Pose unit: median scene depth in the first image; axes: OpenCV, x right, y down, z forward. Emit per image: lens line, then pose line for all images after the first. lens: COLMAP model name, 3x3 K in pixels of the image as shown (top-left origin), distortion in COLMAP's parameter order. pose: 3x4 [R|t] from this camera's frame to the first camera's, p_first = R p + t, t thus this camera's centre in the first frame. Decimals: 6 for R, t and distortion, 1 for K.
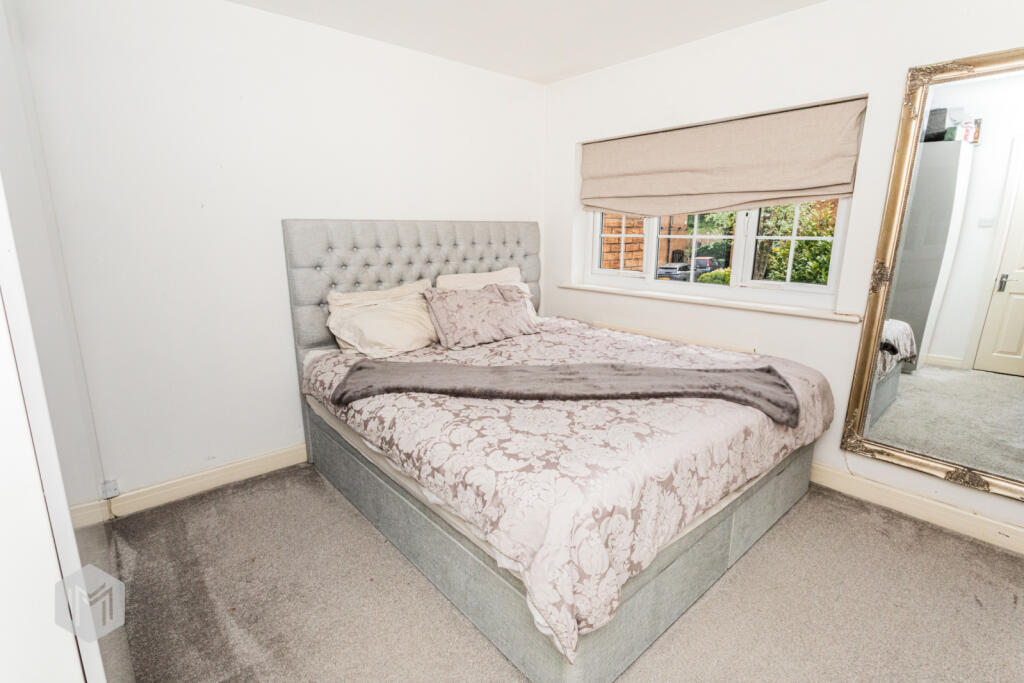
lens RADIAL K [[492.7, 0, 512.3], [0, 492.7, 344.4], [0, 0, 1]] dist [0.003414, -0.000207]
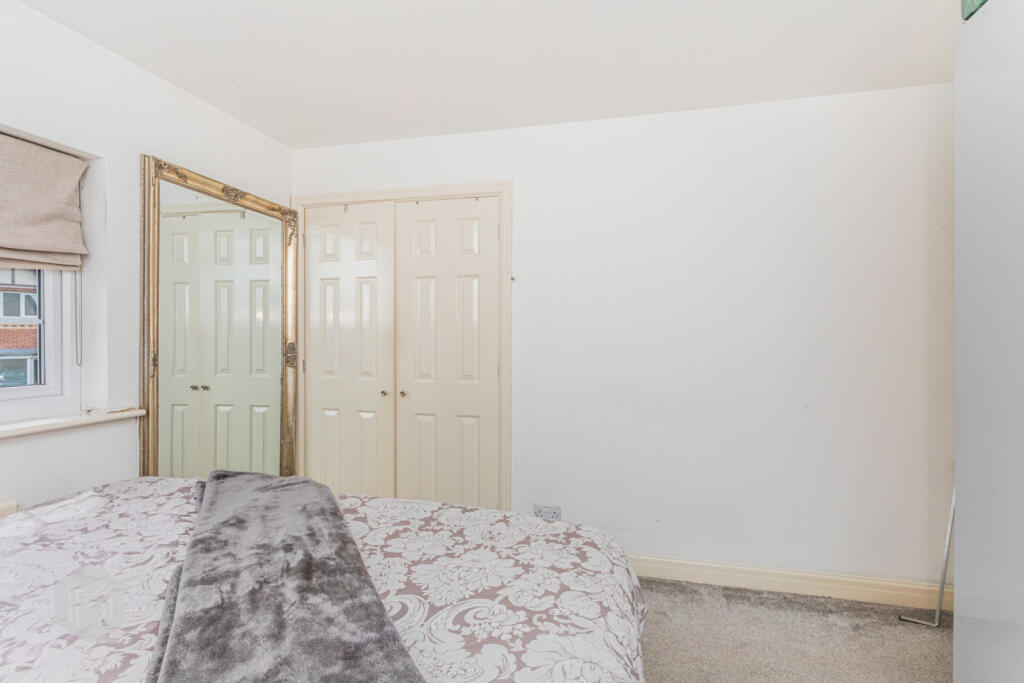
lens RADIAL K [[492.7, 0, 512.3], [0, 492.7, 340.3], [0, 0, 1]] dist [0.003414, -0.000207]
pose [[-0.573198, -0.008319, 0.819375, -0.554830], [0.181223, 0.973900, 0.136663, -0.246151], [-0.799126, 0.226824, -0.556730, 1.308798]]
